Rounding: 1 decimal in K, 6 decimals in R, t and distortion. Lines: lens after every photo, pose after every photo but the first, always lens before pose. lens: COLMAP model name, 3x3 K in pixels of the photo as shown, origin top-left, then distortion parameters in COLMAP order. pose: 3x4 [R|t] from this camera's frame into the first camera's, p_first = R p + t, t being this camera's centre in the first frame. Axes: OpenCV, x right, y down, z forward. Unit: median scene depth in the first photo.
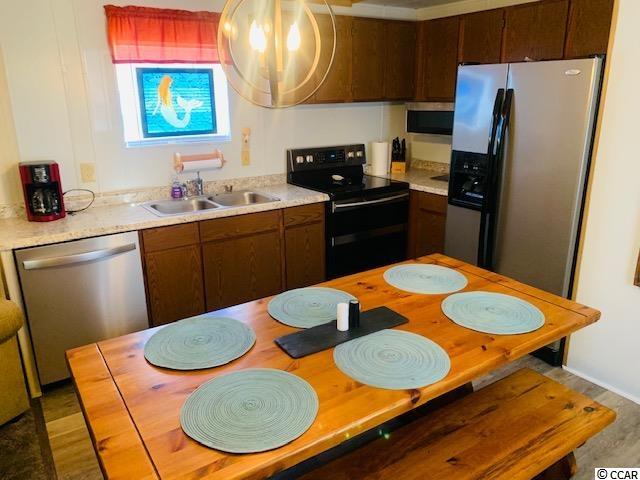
lens RADIAL K [[487.0, 0, 320.0], [0, 487.0, 240.0], [0, 0, 1]] dist [0.107919, -0.231435]
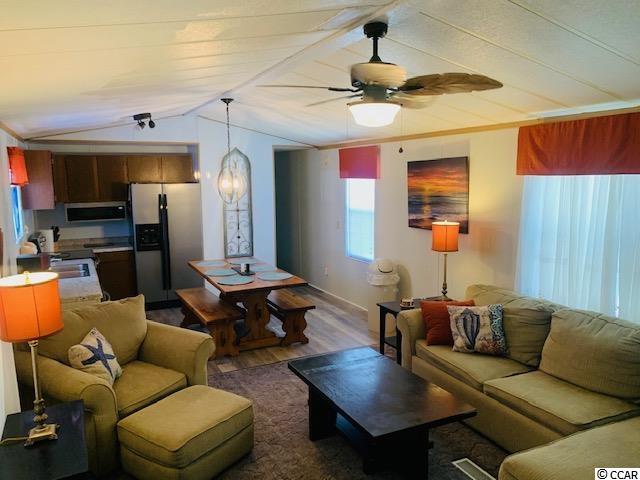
lens RADIAL K [[487.0, 0, 320.0], [0, 487.0, 240.0], [0, 0, 1]] dist [0.107919, -0.231435]
pose [[0.127967, -0.114431, 0.985155, -1.541256], [0.293335, 0.953247, 0.072622, -0.046730], [-0.947407, 0.279687, 0.155551, -0.003770]]
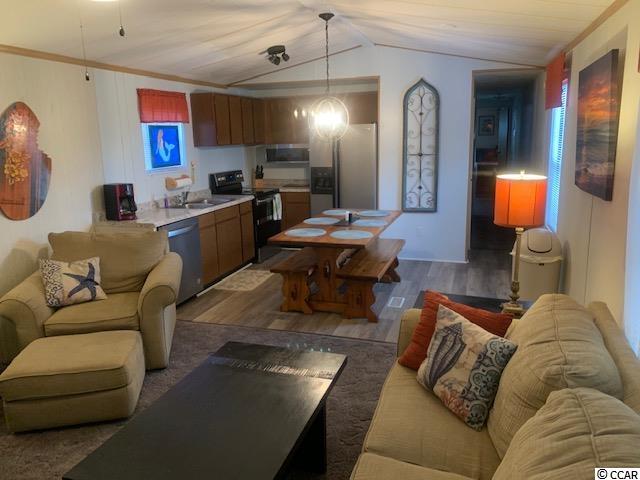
lens RADIAL K [[487.0, 0, 320.0], [0, 487.0, 240.0], [0, 0, 1]] dist [0.107919, -0.231435]
pose [[0.787882, -0.134580, 0.600941, -0.889728], [0.189734, 0.981408, -0.028972, 0.163849], [-0.585870, 0.136845, 0.798768, -0.535453]]
